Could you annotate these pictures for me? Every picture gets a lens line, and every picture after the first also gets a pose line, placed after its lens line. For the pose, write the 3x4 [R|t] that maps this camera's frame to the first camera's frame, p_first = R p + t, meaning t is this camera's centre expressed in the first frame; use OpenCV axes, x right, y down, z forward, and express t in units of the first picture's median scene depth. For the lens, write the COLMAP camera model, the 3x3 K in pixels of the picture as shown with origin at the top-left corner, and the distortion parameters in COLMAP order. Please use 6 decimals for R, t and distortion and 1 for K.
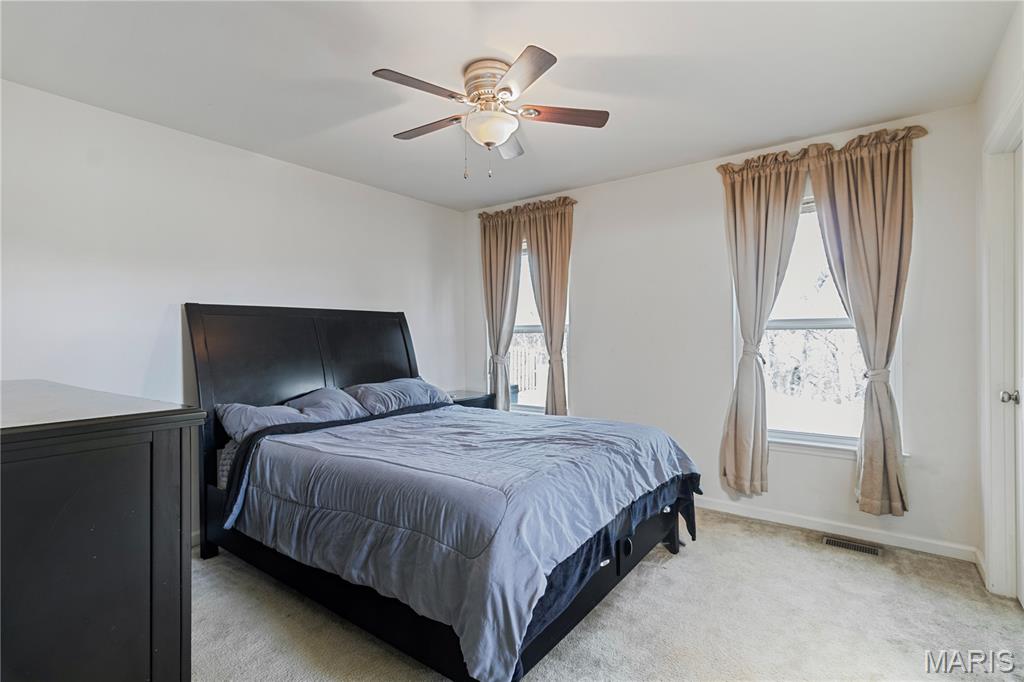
lens RADIAL K [[477.2, 0, 518.6], [0, 477.2, 338.1], [0, 0, 1]] dist [0.003643, -0.000657]
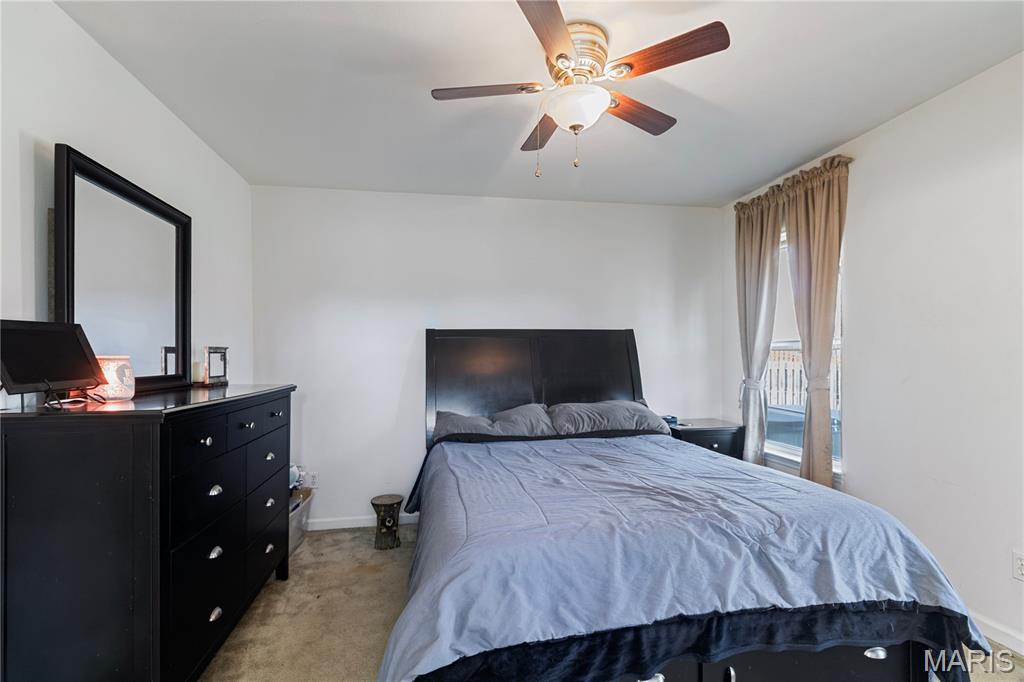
lens RADIAL K [[477.2, 0, 529.4], [0, 477.2, 358.9], [0, 0, 1]] dist [0.003643, -0.000657]
pose [[0.733968, 0.006850, -0.679150, 0.251552], [-0.002592, 0.999970, 0.007285, -0.002397], [0.679179, -0.003586, 0.733964, 0.181141]]
